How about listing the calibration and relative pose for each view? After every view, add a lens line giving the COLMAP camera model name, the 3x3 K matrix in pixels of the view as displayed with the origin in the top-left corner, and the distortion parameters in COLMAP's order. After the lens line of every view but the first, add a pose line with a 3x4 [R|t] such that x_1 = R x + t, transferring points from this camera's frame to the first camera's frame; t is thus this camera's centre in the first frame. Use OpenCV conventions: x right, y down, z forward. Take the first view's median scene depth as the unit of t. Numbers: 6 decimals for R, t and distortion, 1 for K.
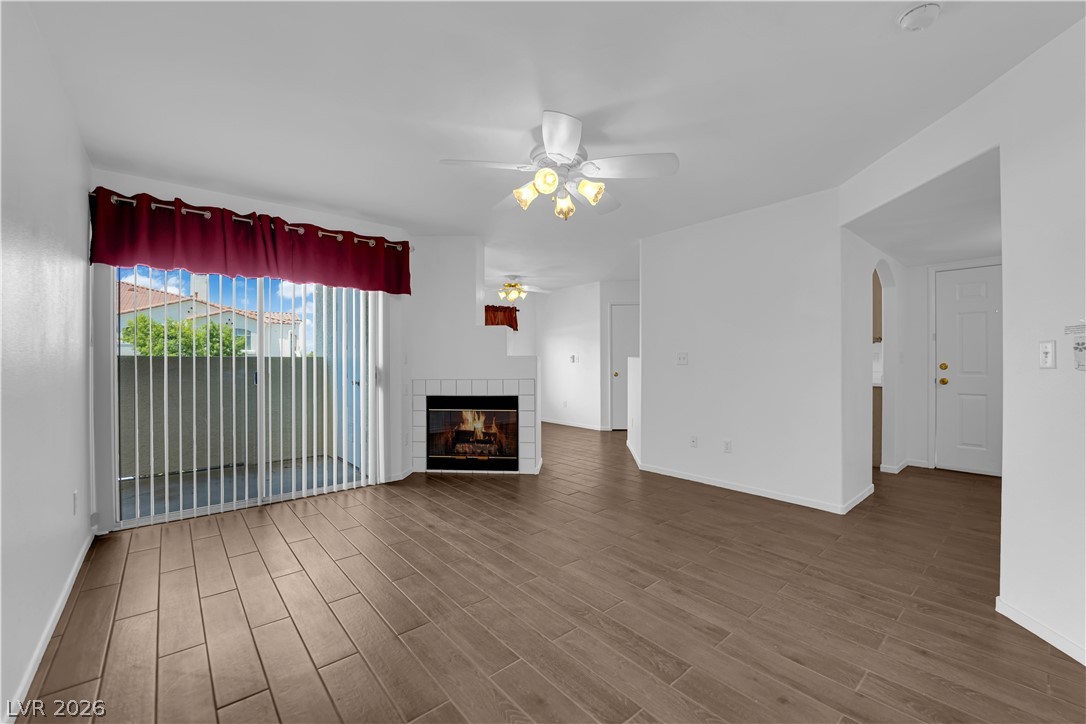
lens RADIAL K [[439.5, 0, 546.9], [0, 439.5, 359.4], [0, 0, 1]] dist [-0.012501, -0.000838]
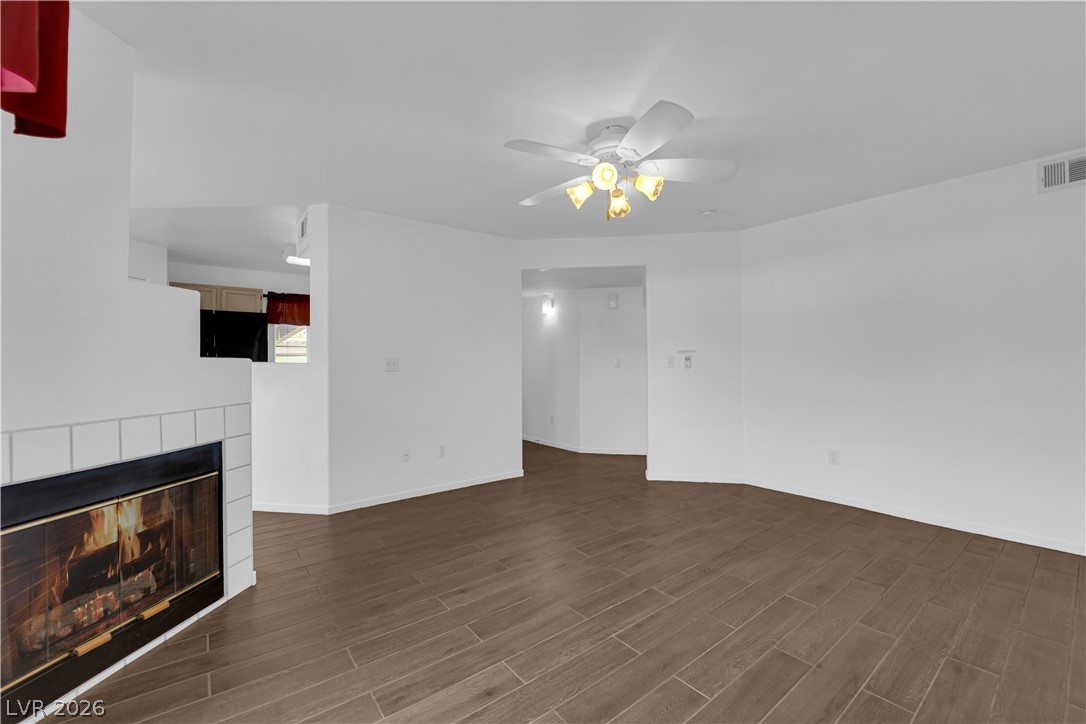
lens RADIAL K [[439.5, 0, 544.7], [0, 439.5, 360.5], [0, 0, 1]] dist [-0.012501, -0.000838]
pose [[0.053161, 0.008735, 0.998548, -0.793403], [0.008569, 0.999921, -0.009203, 0.001506], [-0.998549, 0.009046, 0.053082, 0.936423]]
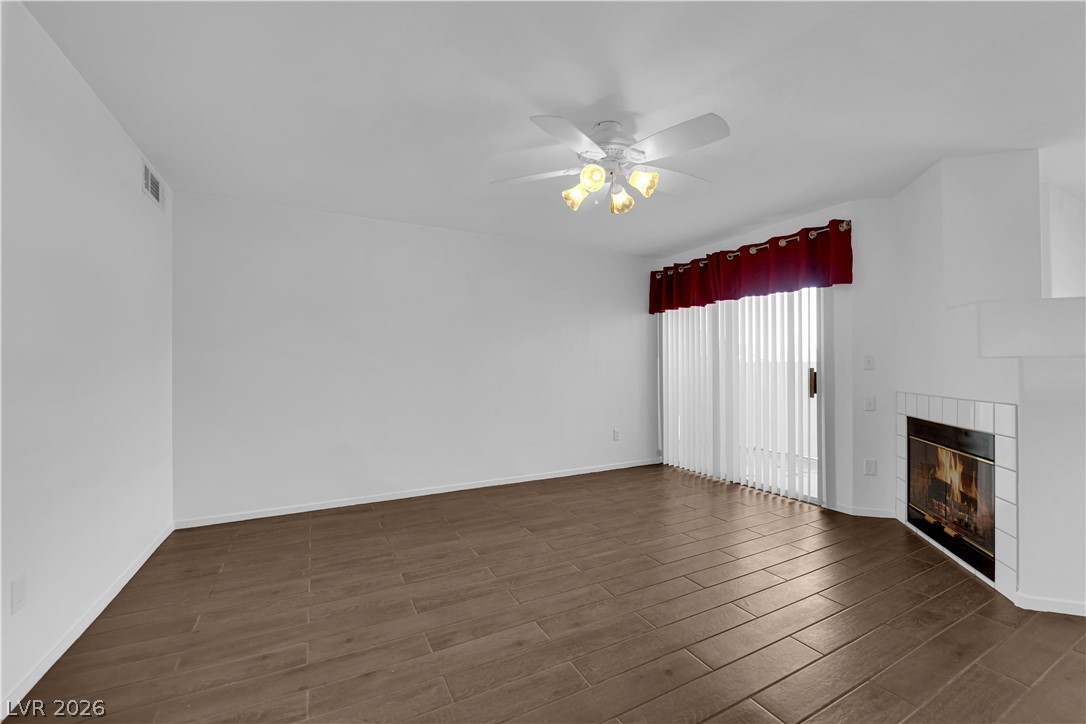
lens RADIAL K [[439.5, 0, 544.1], [0, 439.5, 361.3], [0, 0, 1]] dist [-0.012501, -0.000838]
pose [[-0.234317, -0.009478, -0.972114, 0.819363], [0.002711, 0.999942, -0.010403, 0.000516], [0.972157, -0.005073, -0.234278, 0.921847]]
